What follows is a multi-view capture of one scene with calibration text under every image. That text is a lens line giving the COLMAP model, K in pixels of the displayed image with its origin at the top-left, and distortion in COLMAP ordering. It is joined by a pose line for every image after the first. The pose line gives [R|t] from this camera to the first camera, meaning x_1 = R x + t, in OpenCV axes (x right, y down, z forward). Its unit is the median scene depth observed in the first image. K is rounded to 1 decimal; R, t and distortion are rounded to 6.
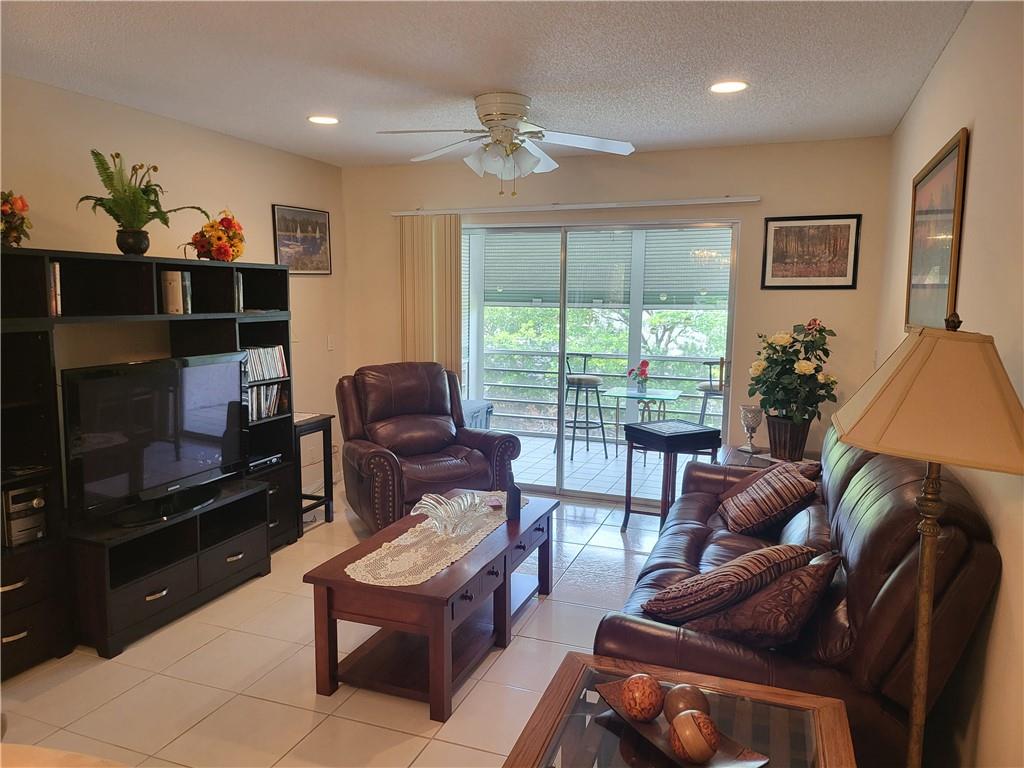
lens RADIAL K [[720.1, 0, 512.8], [0, 720.1, 385.4], [0, 0, 1]] dist [0.089034, -0.093475]
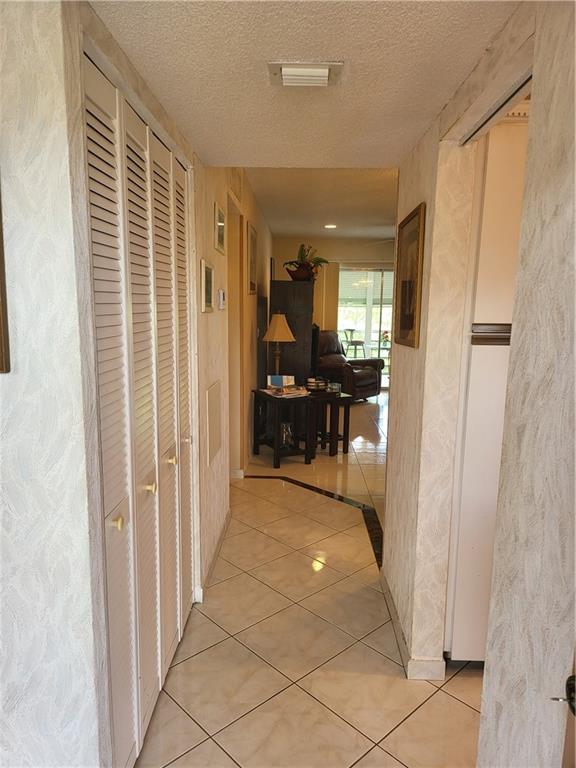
lens RADIAL K [[540.1, 0, 288.5], [0, 540.1, 389.2], [0, 0, 1]] dist [0.089034, -0.093475]
pose [[0.943505, -0.053635, 0.326990, -0.879936], [0.041414, 0.998163, 0.044229, 0.075754], [-0.328761, -0.028188, 0.943992, -0.583307]]
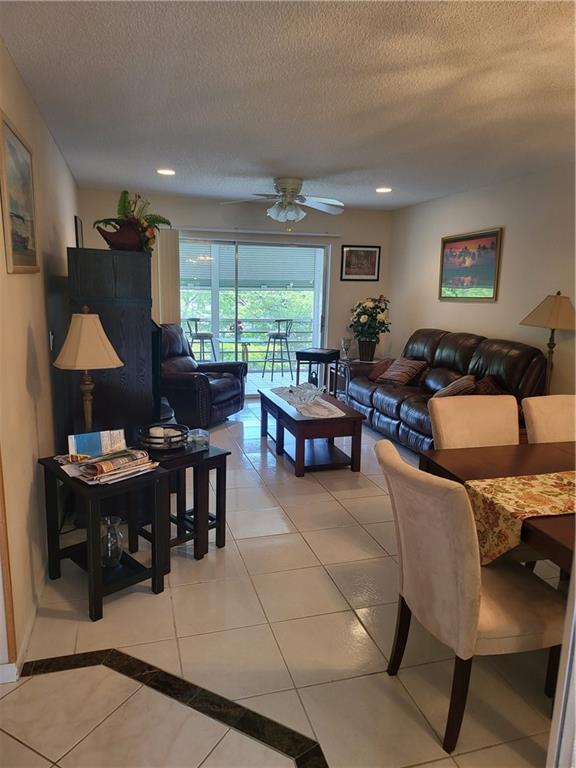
lens RADIAL K [[540.1, 0, 288.5], [0, 540.1, 389.2], [0, 0, 1]] dist [0.089034, -0.093475]
pose [[0.797584, -0.111644, 0.592786, -0.714706], [0.065631, 0.992950, 0.098705, 0.009790], [-0.599626, -0.039821, 0.799289, -0.136549]]
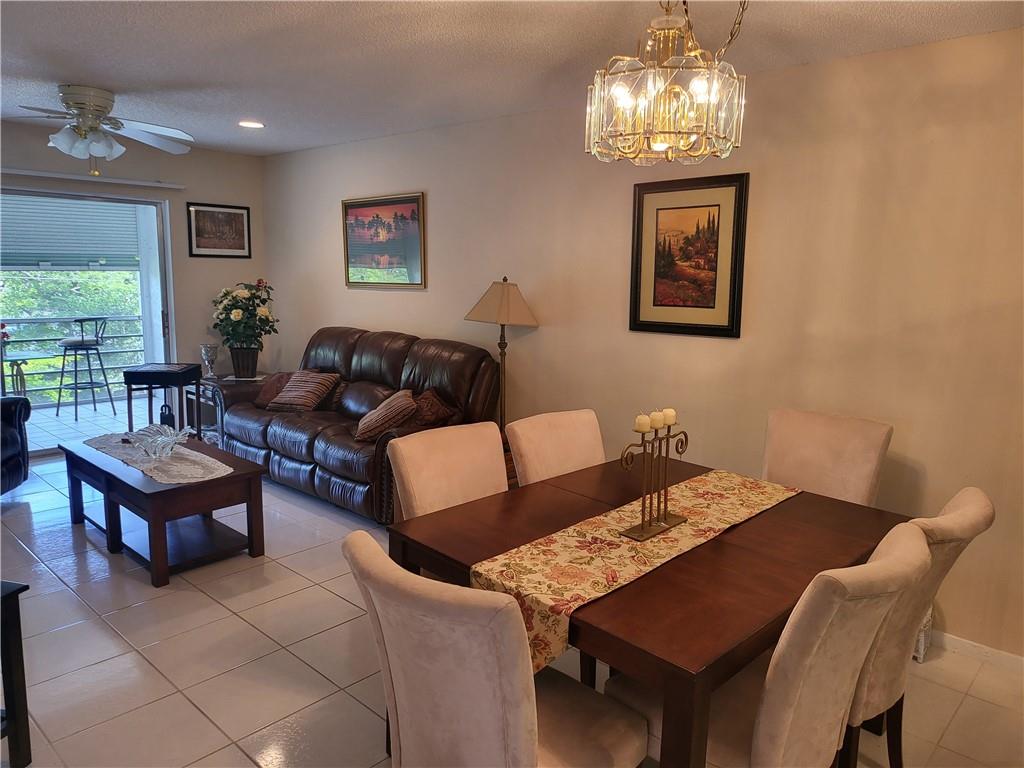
lens RADIAL K [[720.1, 0, 512.8], [0, 720.1, 385.4], [0, 0, 1]] dist [0.089034, -0.093475]
pose [[0.386298, -0.150399, 0.910030, -0.678528], [0.098527, 0.987700, 0.121411, -0.005278], [-0.917097, 0.042761, 0.396365, -0.049480]]
